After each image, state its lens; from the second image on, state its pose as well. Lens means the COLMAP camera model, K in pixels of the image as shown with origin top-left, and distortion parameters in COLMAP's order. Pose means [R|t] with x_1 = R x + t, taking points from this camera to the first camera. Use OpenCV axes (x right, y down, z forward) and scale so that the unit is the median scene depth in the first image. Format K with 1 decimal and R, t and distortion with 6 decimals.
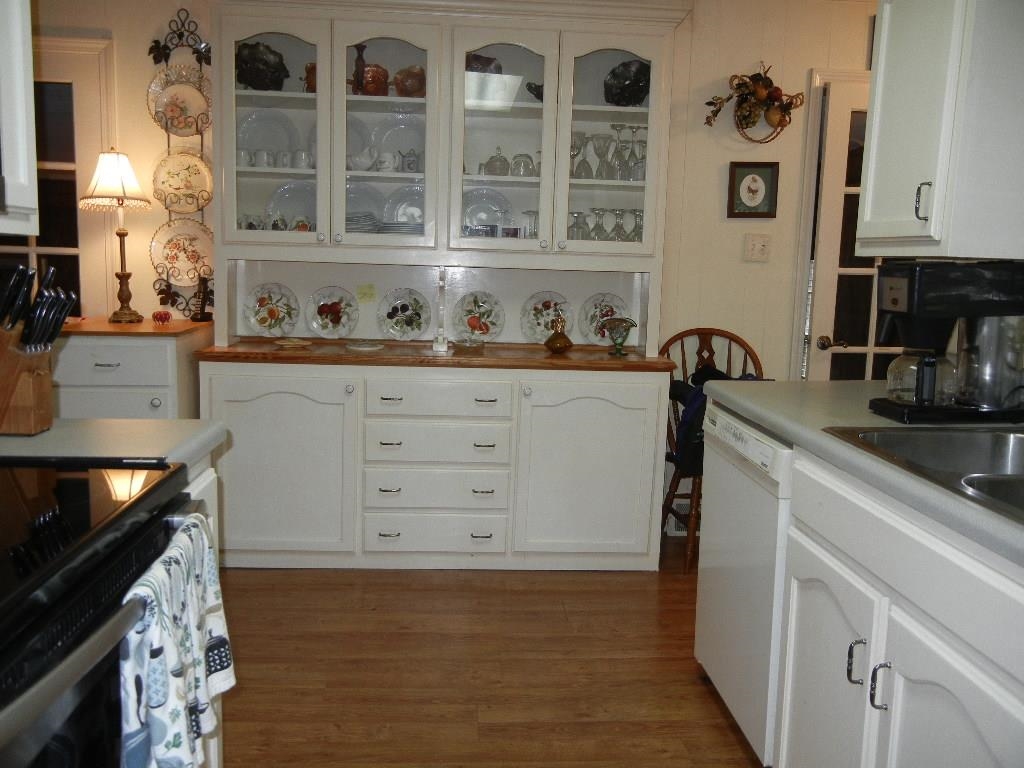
lens RADIAL K [[877.4, 0, 507.4], [0, 877.4, 382.8], [0, 0, 1]] dist [-0.006158, 0.002579]
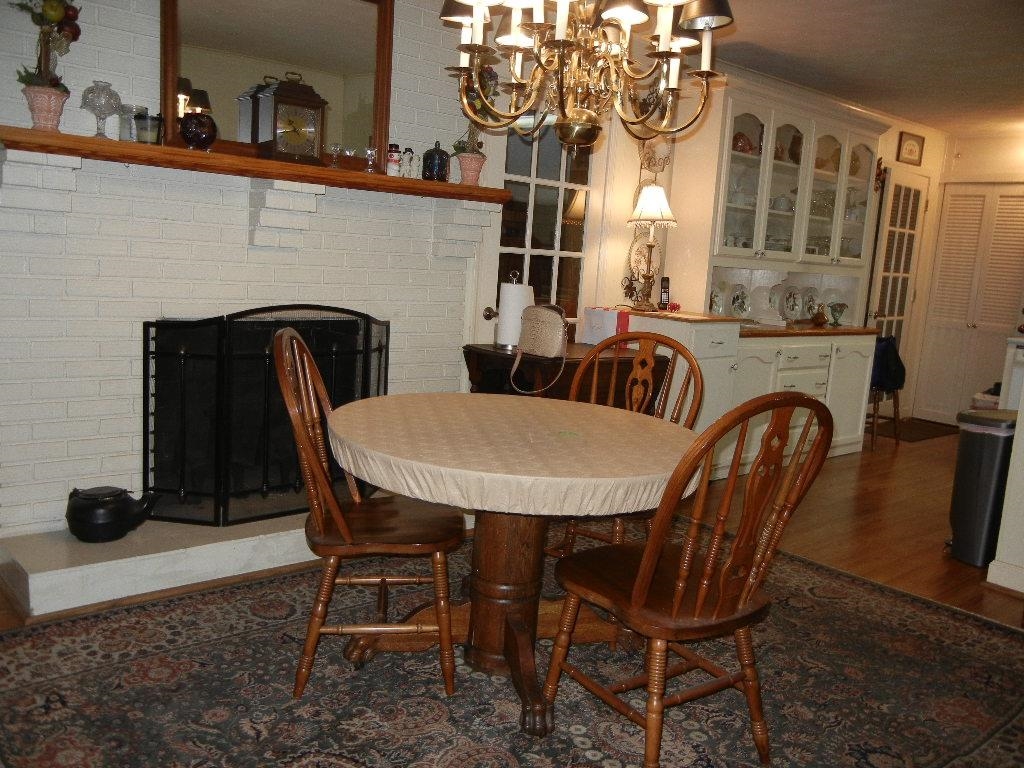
lens RADIAL K [[877.4, 0, 507.4], [0, 877.4, 382.8], [0, 0, 1]] dist [-0.006158, 0.002579]
pose [[0.812595, -0.063610, 0.579347, -1.321547], [0.034862, 0.997551, 0.060630, -0.046101], [-0.581785, -0.029070, 0.812823, 0.021573]]
